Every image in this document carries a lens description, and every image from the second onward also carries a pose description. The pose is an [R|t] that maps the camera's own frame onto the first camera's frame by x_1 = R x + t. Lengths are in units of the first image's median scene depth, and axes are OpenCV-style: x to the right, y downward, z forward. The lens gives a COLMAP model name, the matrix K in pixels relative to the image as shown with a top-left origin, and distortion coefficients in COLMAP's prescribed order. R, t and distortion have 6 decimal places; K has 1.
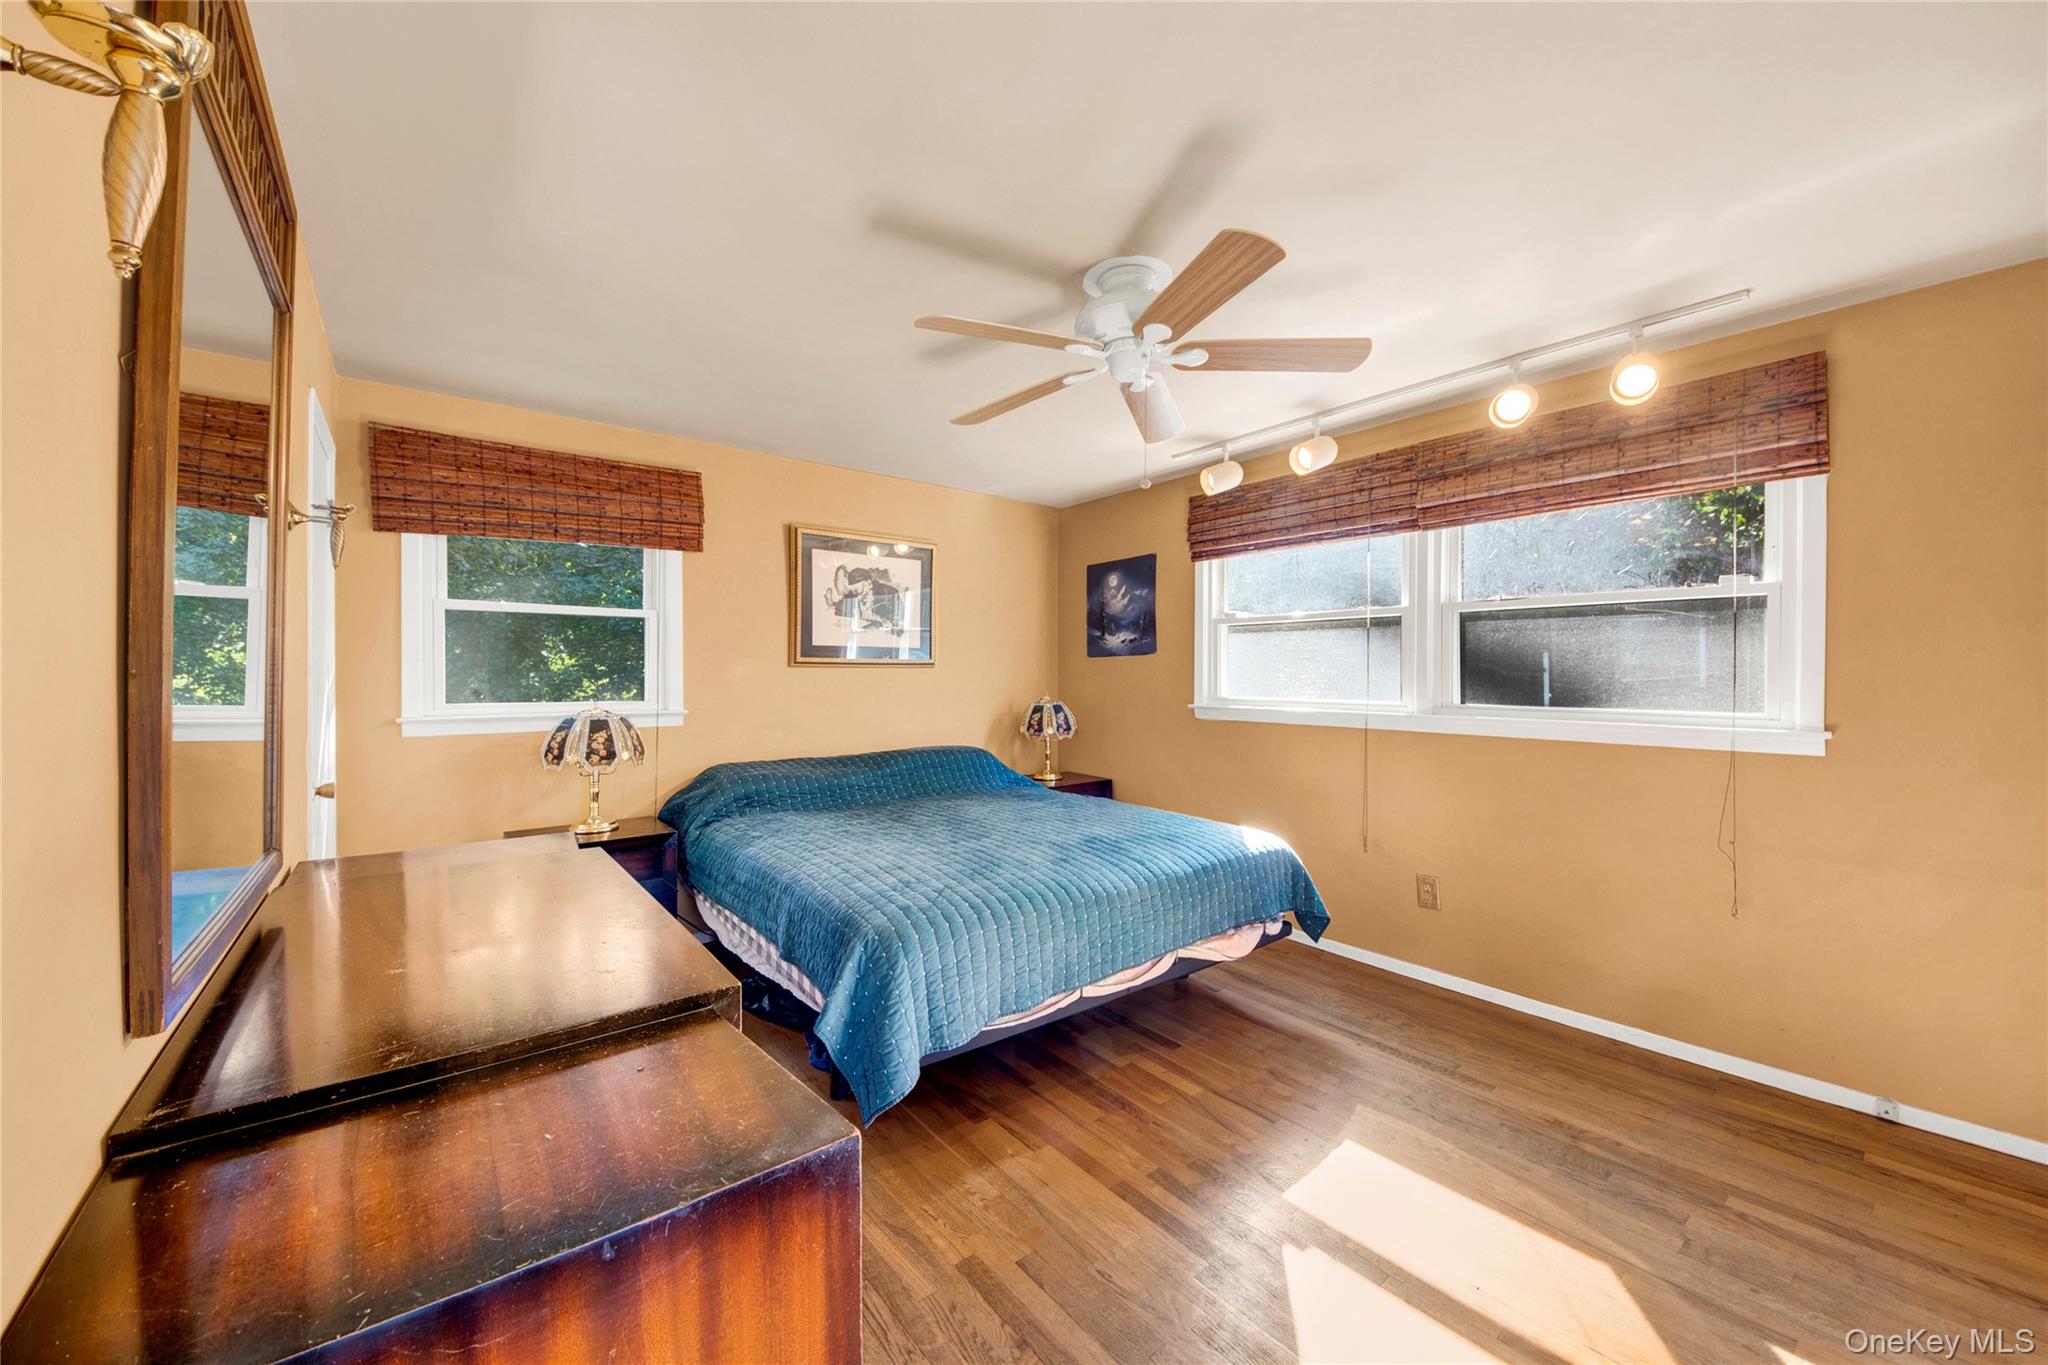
lens RADIAL K [[753.9, 0, 1023.6], [0, 753.9, 681.8], [0, 0, 1]] dist [0.011235, -0.009279]
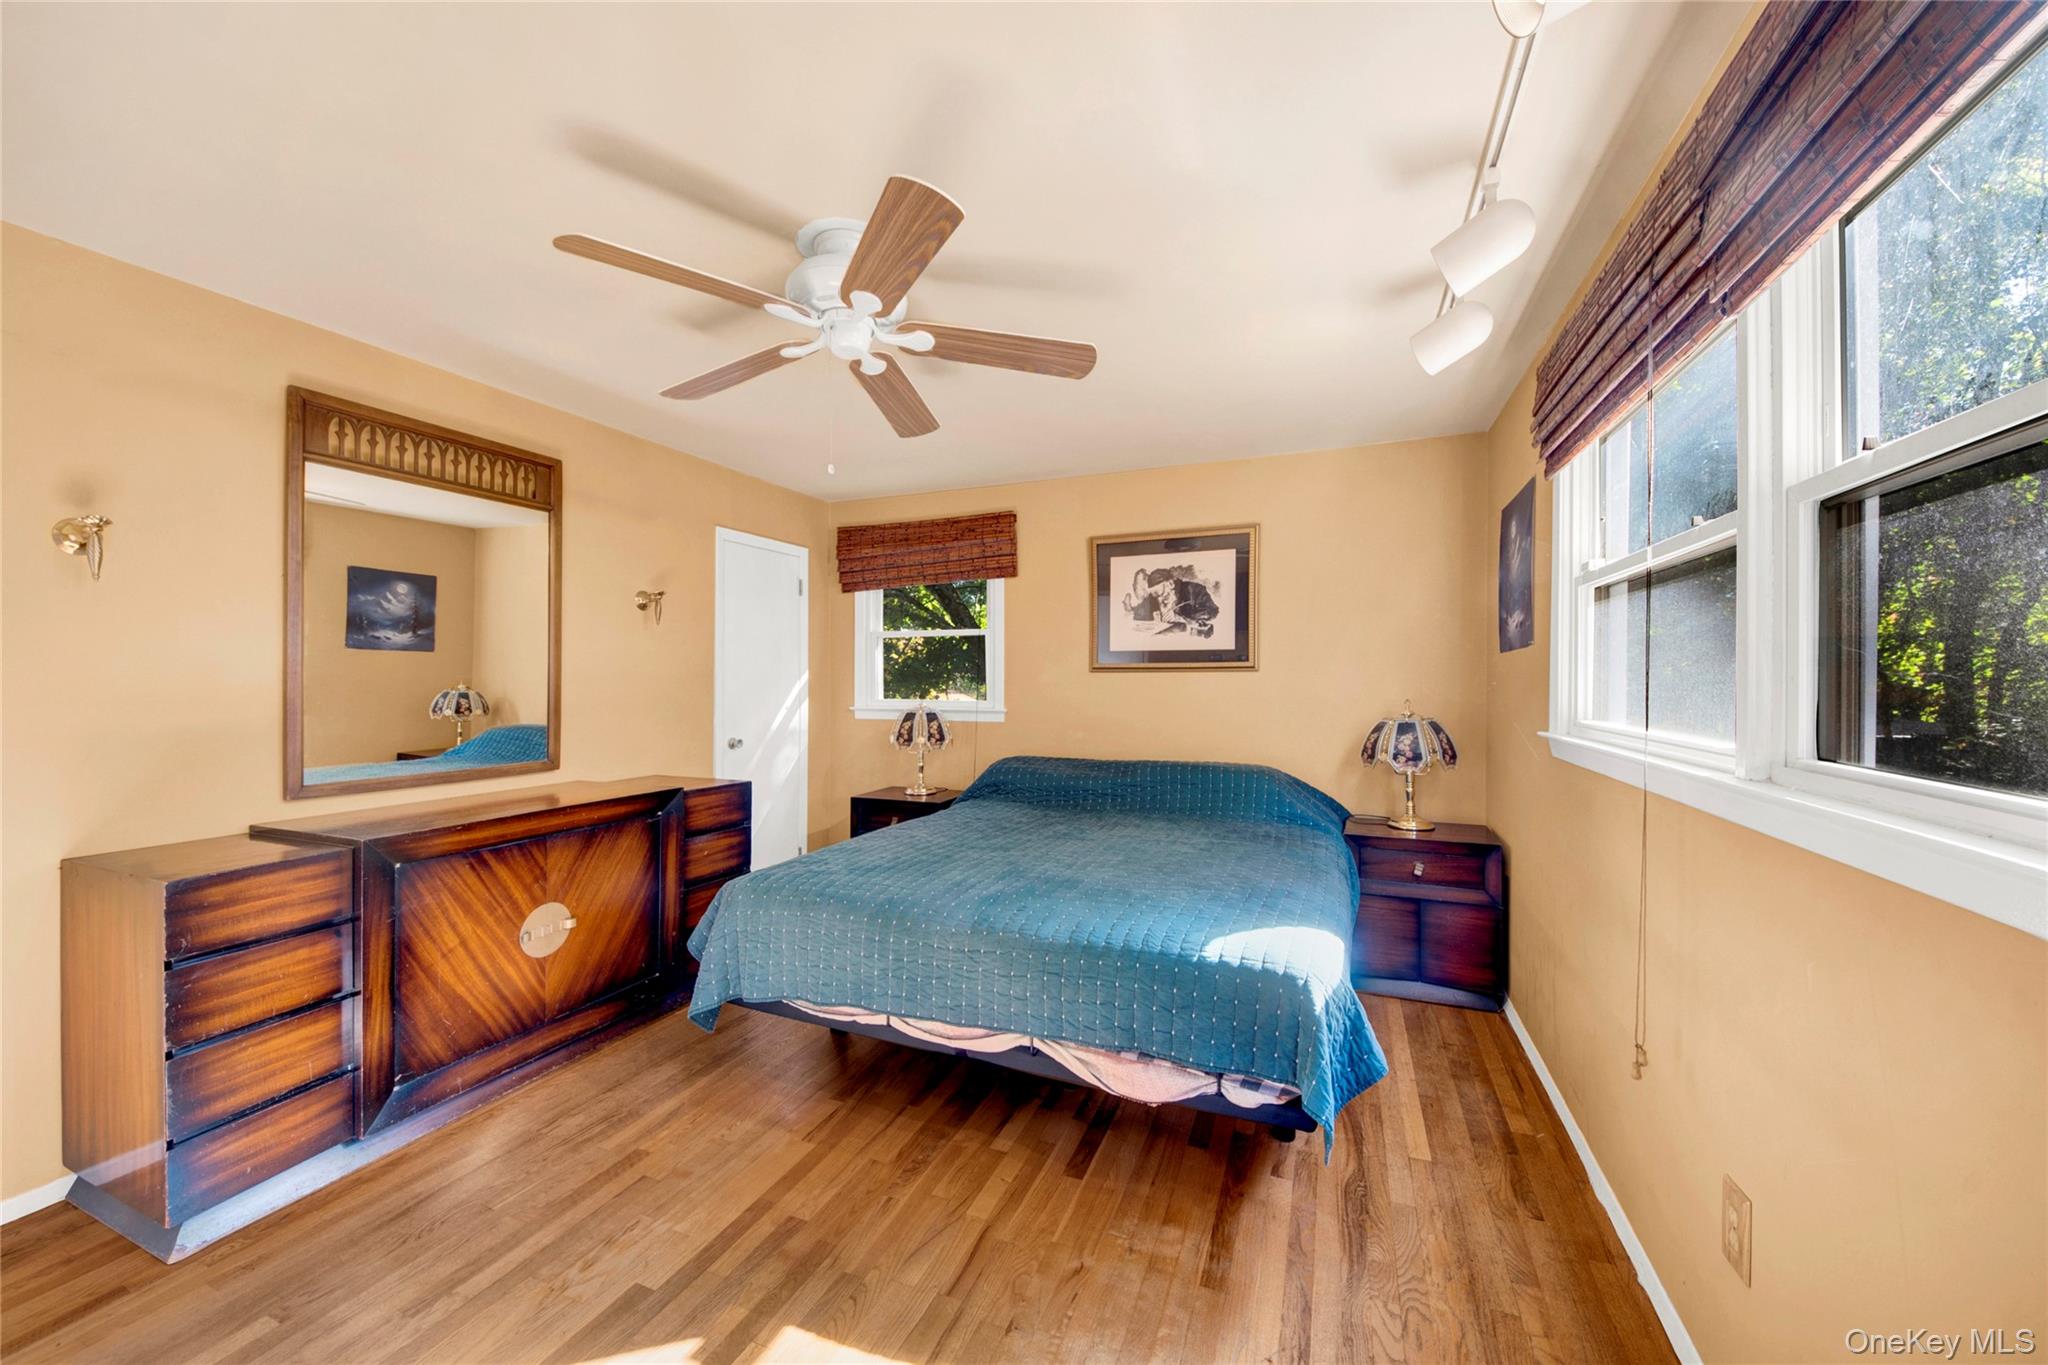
lens RADIAL K [[753.9, 0, 1028.9], [0, 753.9, 677.5], [0, 0, 1]] dist [0.011235, -0.009279]
pose [[0.494139, -0.002929, -0.869378, 0.683936], [-0.004802, 0.999970, -0.006098, -0.006558], [0.869370, 0.007188, 0.494110, 0.478935]]
